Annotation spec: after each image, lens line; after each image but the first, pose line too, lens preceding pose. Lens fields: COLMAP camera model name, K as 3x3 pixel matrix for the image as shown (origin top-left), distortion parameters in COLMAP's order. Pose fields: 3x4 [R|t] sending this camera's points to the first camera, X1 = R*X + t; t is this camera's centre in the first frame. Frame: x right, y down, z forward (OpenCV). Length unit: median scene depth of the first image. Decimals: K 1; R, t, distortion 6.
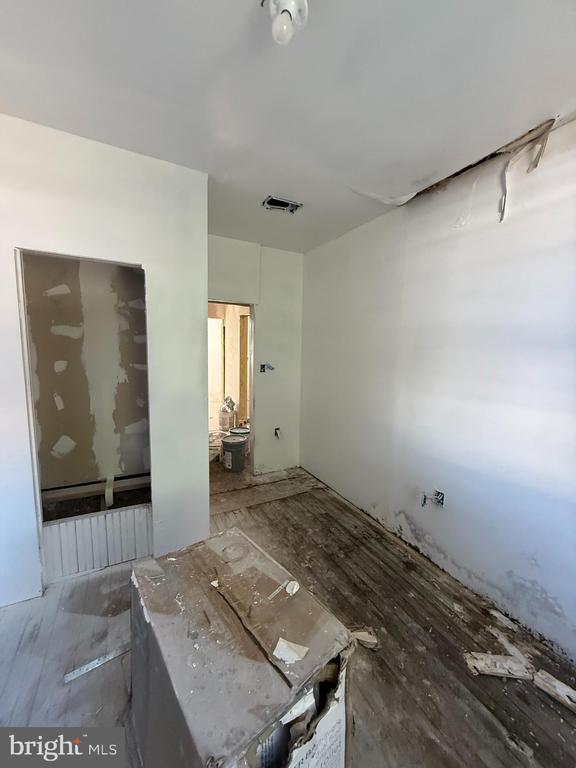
lens RADIAL K [[306.4, 0, 286.3], [0, 306.4, 385.2], [0, 0, 1]] dist [-0.000441, -0.000041]
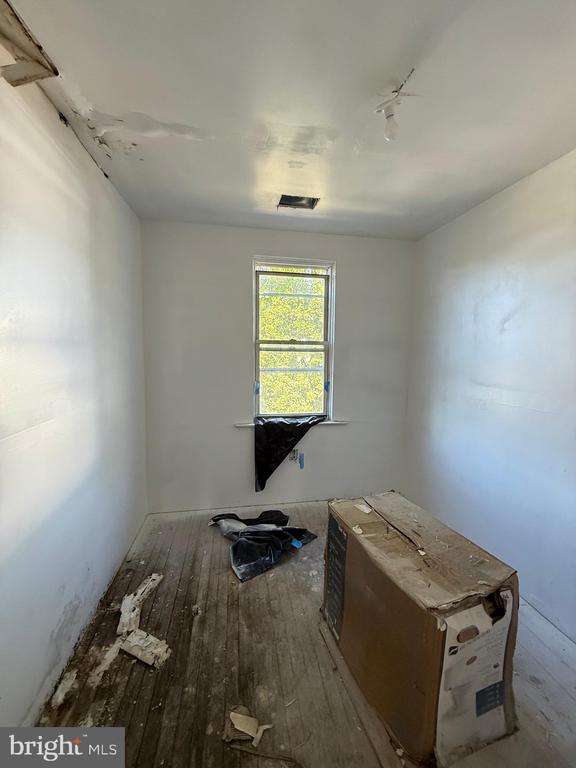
lens RADIAL K [[306.4, 0, 286.9], [0, 306.4, 381.4], [0, 0, 1]] dist [-0.000441, -0.000041]
pose [[-0.953492, -0.067290, 0.293810, -0.026955], [0.004743, 0.971292, 0.237843, -0.228125], [-0.301380, 0.228175, -0.925800, 1.627299]]
